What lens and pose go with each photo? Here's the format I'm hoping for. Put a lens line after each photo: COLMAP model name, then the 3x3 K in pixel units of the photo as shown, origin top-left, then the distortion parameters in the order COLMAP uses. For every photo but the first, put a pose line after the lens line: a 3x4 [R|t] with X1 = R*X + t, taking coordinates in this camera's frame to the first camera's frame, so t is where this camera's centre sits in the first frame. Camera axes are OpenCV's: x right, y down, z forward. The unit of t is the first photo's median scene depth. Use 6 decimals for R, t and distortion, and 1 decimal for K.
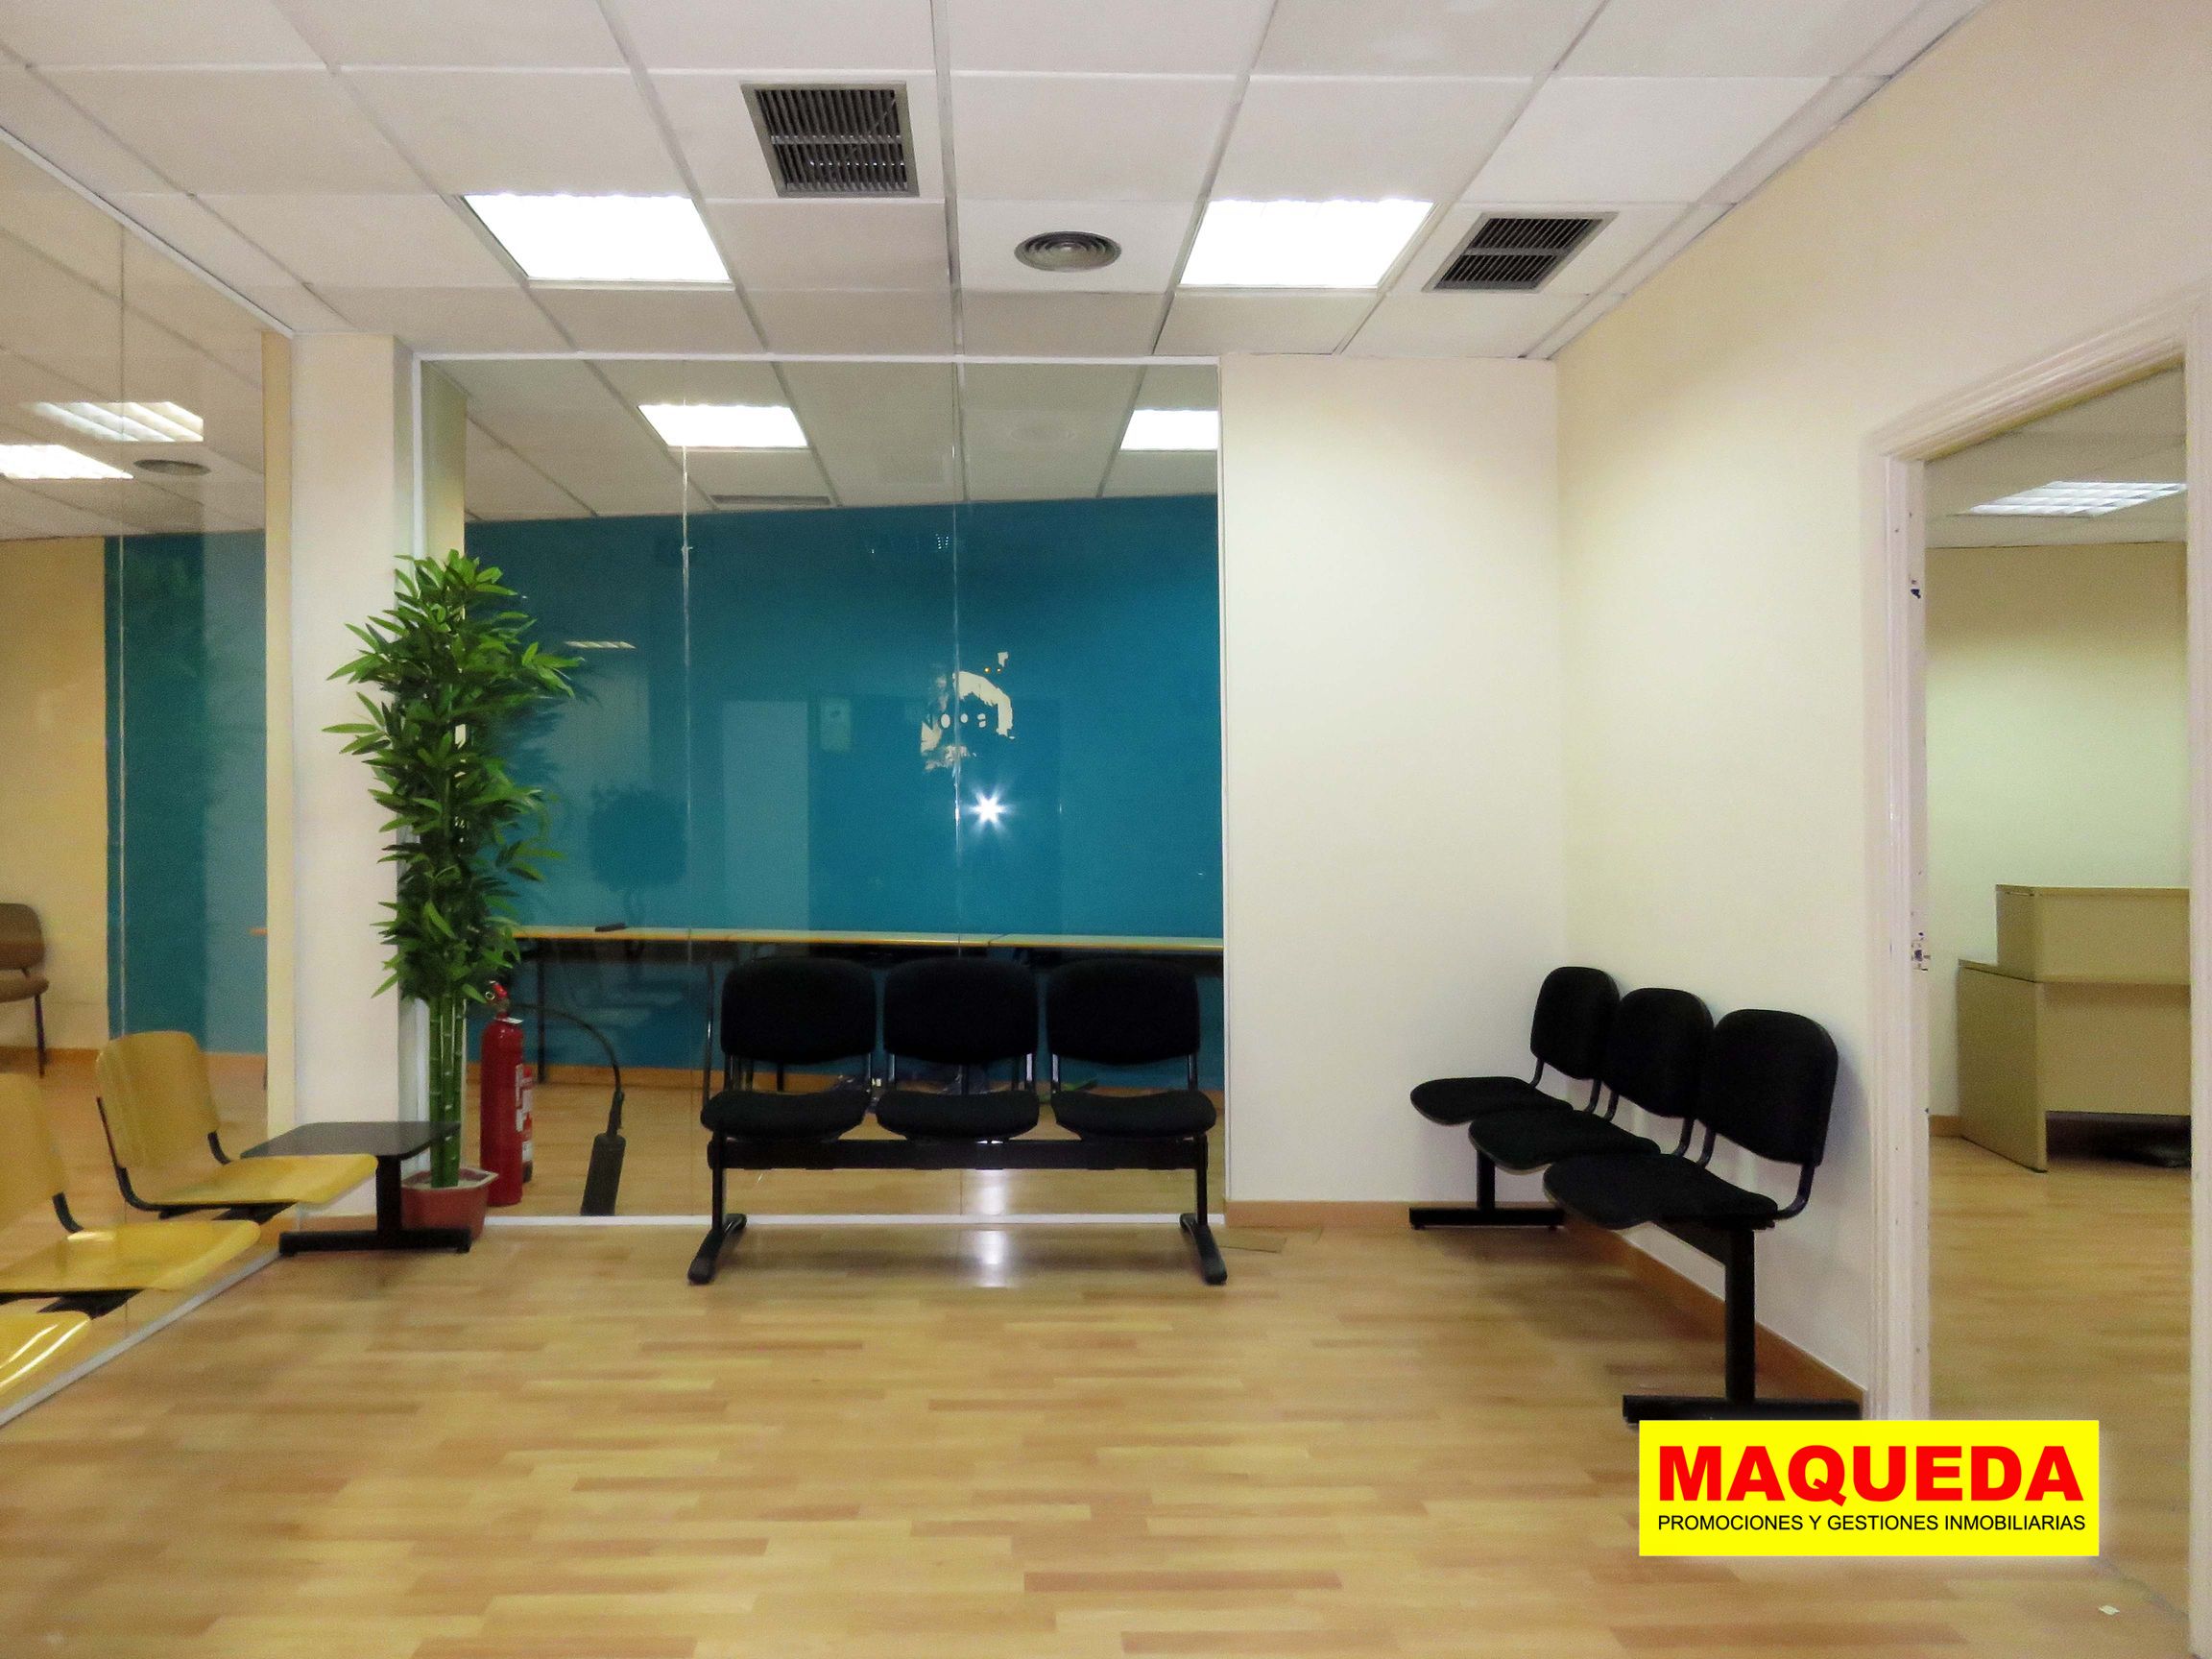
lens RADIAL K [[1498.6, 0, 1102.4], [0, 1498.6, 807.6], [0, 0, 1]] dist [0.006805, 0.006910]
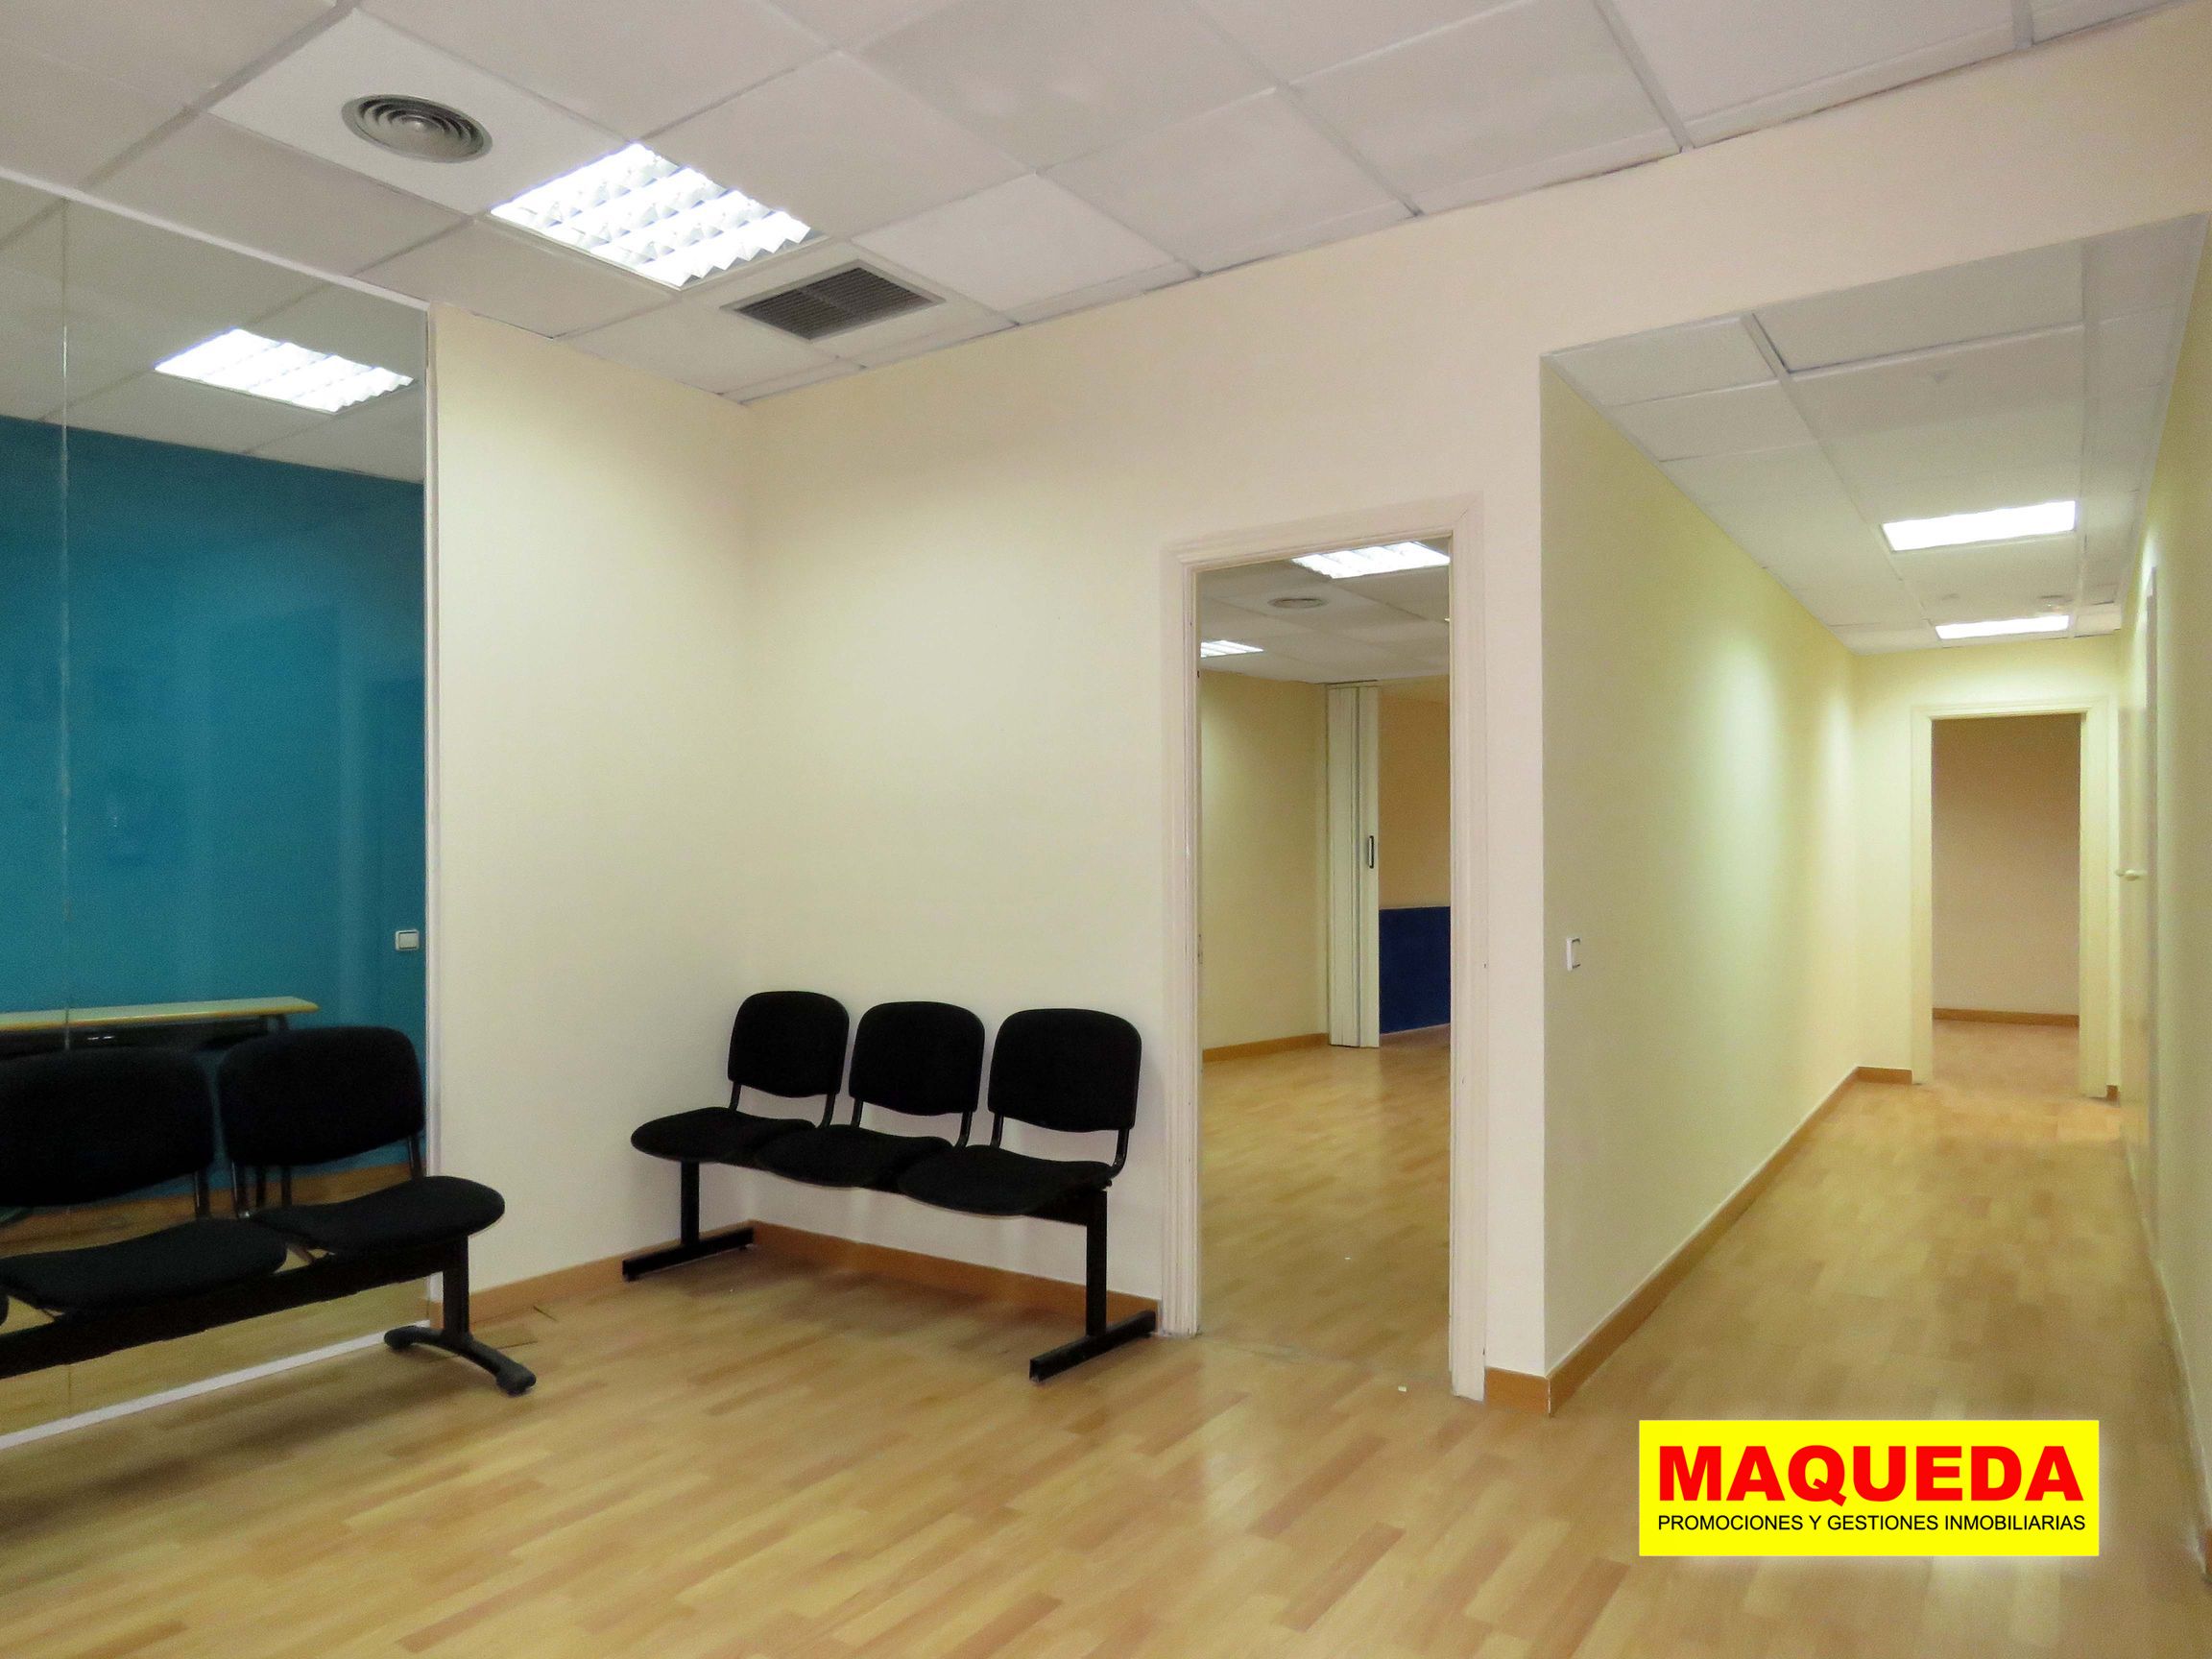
lens RADIAL K [[1415.9, 0, 1070.7], [0, 1415.9, 838.8], [0, 0, 1]] dist [-0.003262, -0.001232]
pose [[0.607598, 0.006498, 0.794218, -0.399731], [-0.002268, 0.999977, -0.006447, 0.006787], [-0.794241, 0.002116, 0.607599, 0.277290]]
